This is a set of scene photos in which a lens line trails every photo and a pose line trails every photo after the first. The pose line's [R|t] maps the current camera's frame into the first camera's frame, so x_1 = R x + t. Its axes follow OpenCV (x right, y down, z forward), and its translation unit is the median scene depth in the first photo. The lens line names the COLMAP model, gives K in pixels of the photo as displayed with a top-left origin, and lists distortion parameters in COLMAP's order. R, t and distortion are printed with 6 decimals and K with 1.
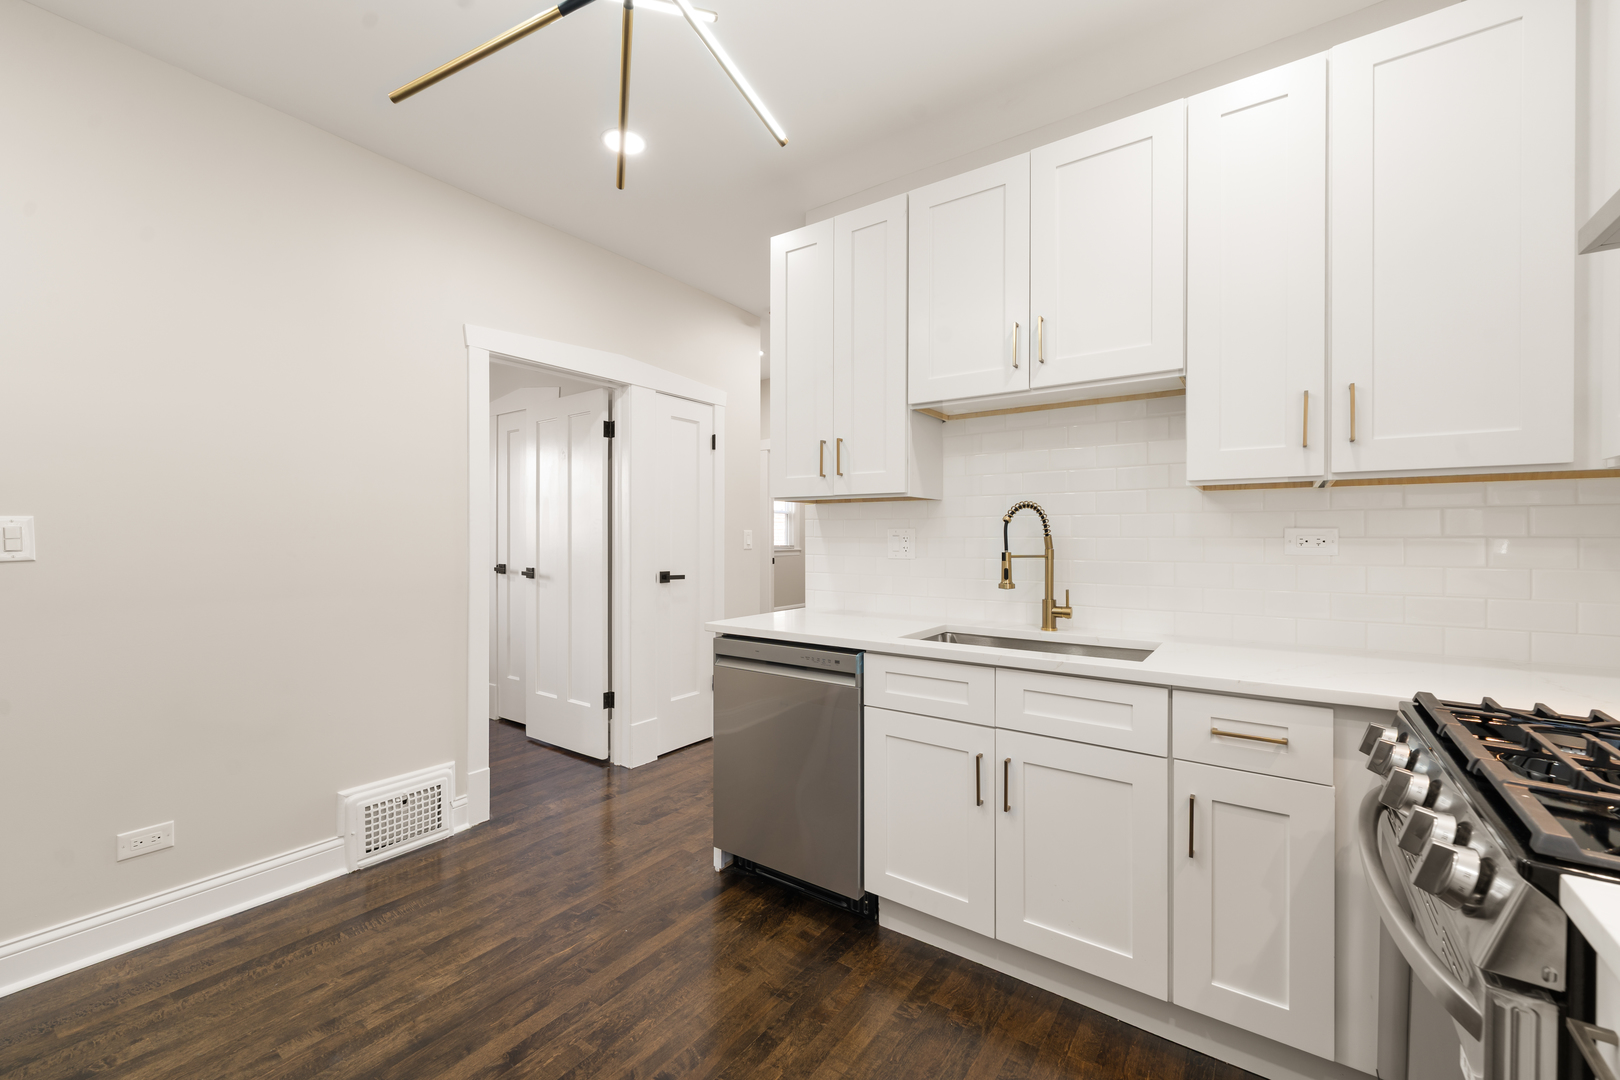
lens RADIAL K [[650.3, 0, 819.4], [0, 650.3, 541.4], [0, 0, 1]] dist [0.000685, -0.000984]
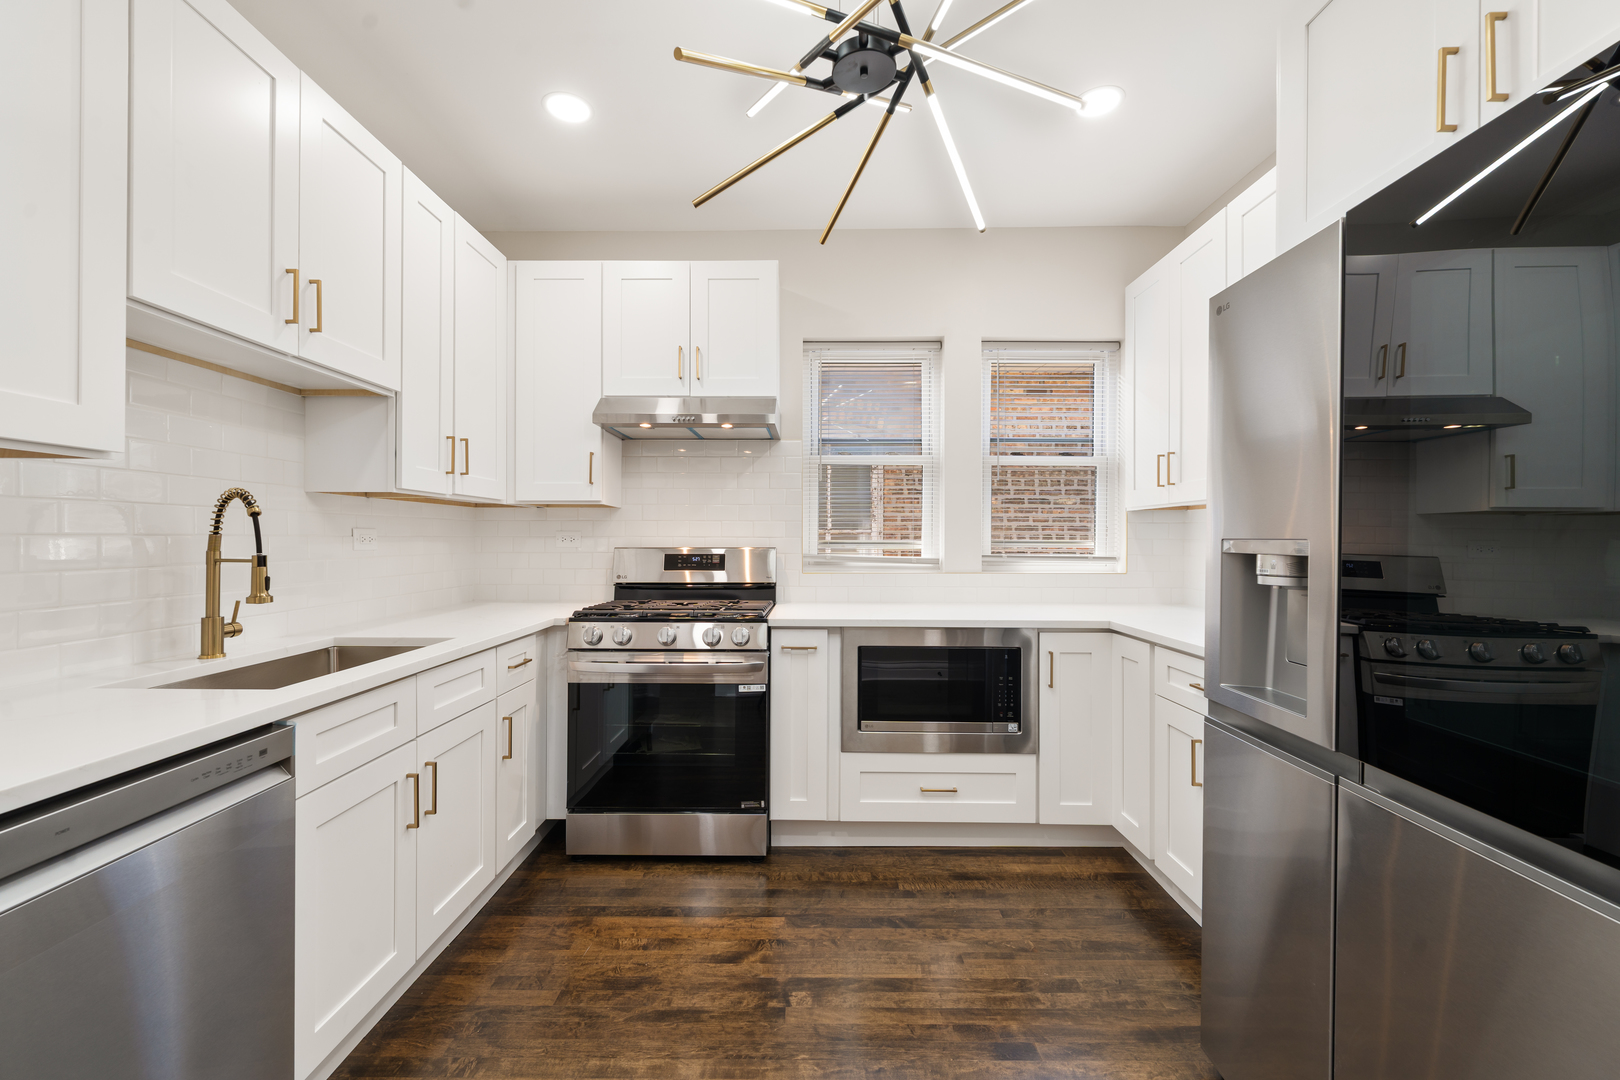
lens RADIAL K [[650.3, 0, 810.0], [0, 650.3, 538.8], [0, 0, 1]] dist [0.000685, -0.000984]
pose [[-0.571022, -0.005198, 0.820918, -0.697100], [-0.002133, 0.999986, 0.004848, -0.007843], [-0.820932, 0.001017, -0.571025, 0.896486]]
